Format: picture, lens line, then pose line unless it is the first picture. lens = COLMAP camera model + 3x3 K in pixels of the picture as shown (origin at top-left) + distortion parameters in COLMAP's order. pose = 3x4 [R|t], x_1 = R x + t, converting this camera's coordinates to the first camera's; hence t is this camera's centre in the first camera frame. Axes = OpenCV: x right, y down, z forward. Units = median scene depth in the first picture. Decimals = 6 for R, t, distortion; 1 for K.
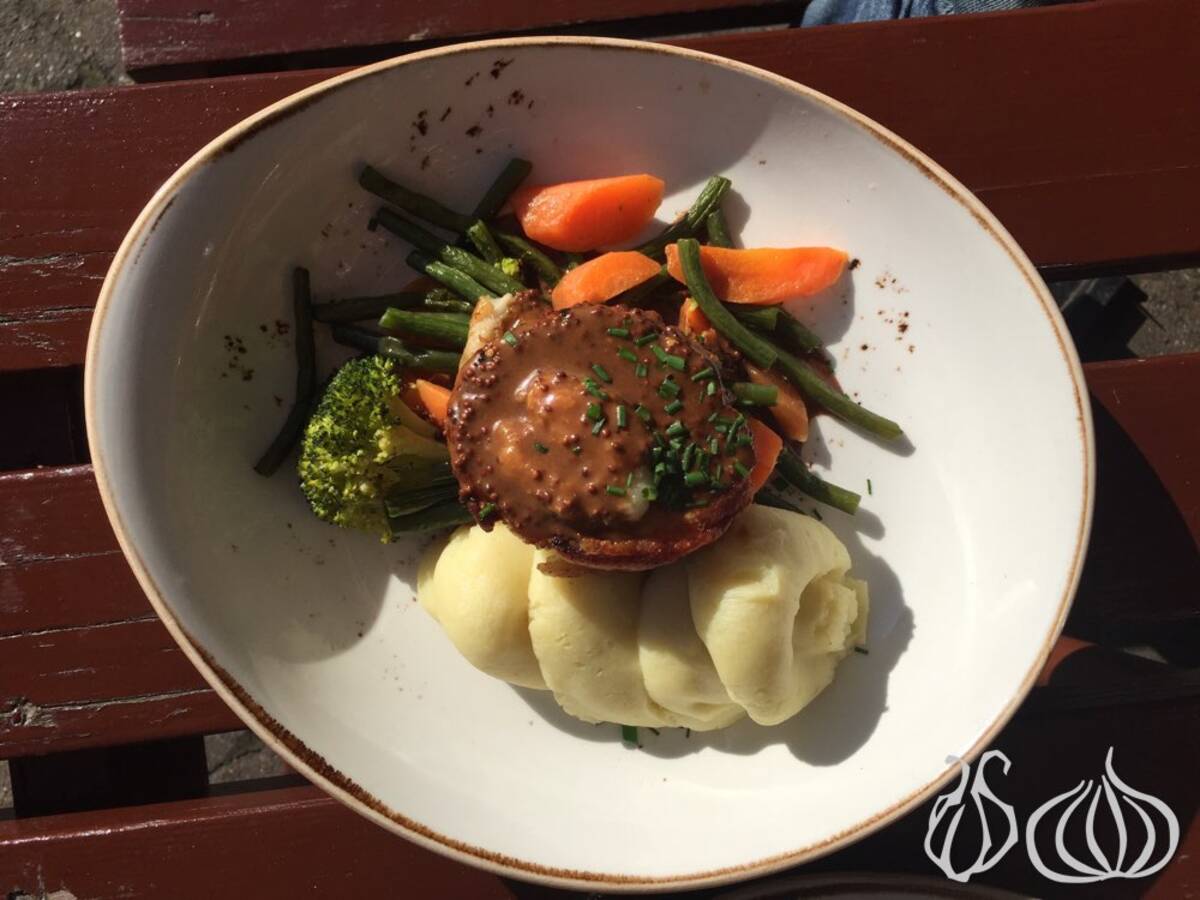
lens RADIAL K [[994.1, 0, 602.4], [0, 994.1, 442.7], [0, 0, 1]] dist [0.059554, -0.104092]
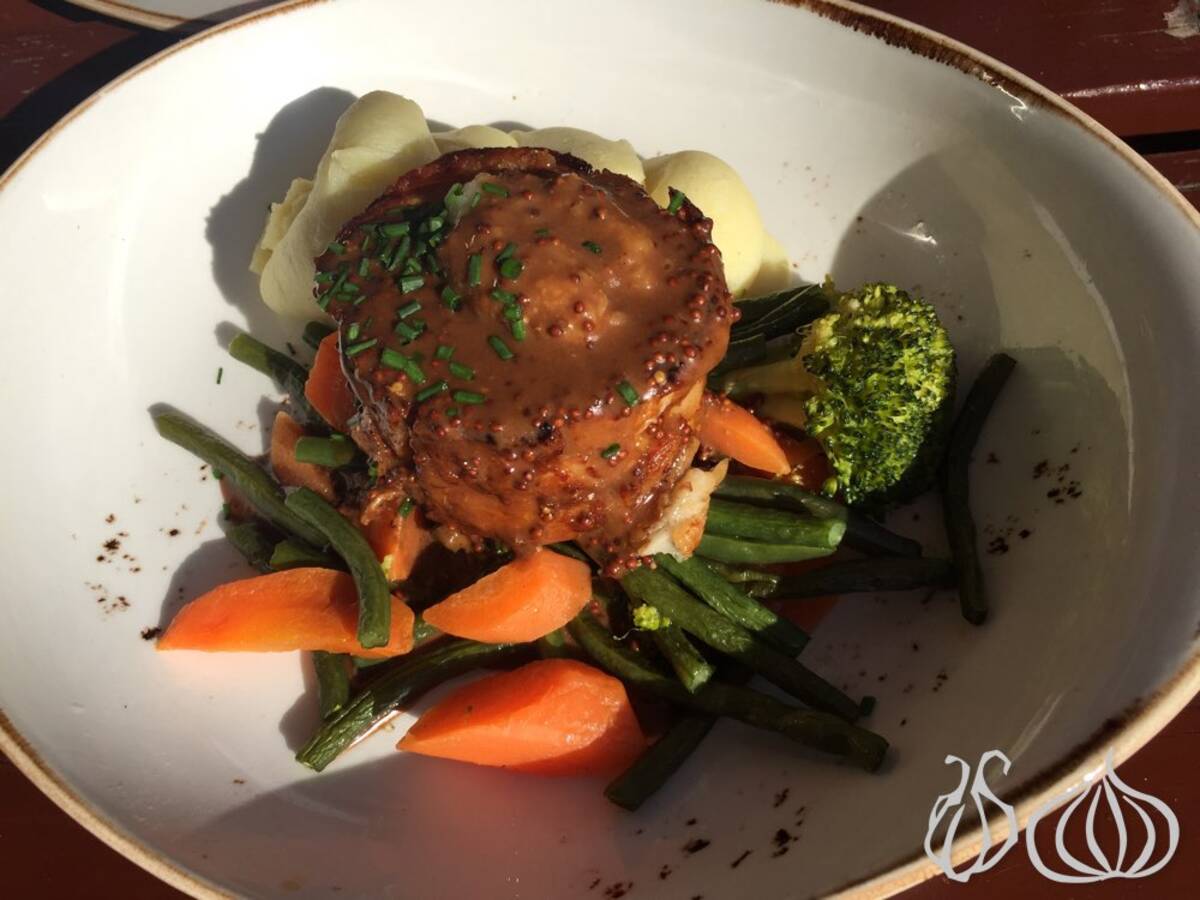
lens RADIAL K [[1026.5, 0, 600.0], [0, 1026.5, 450.0], [0, 0, 1]] dist [0.076648, -0.152822]
pose [[-0.994680, -0.038707, 0.095460, -0.120899], [0.081382, -0.863411, 0.497895, -0.414426], [0.063149, 0.503015, 0.861968, 0.360209]]
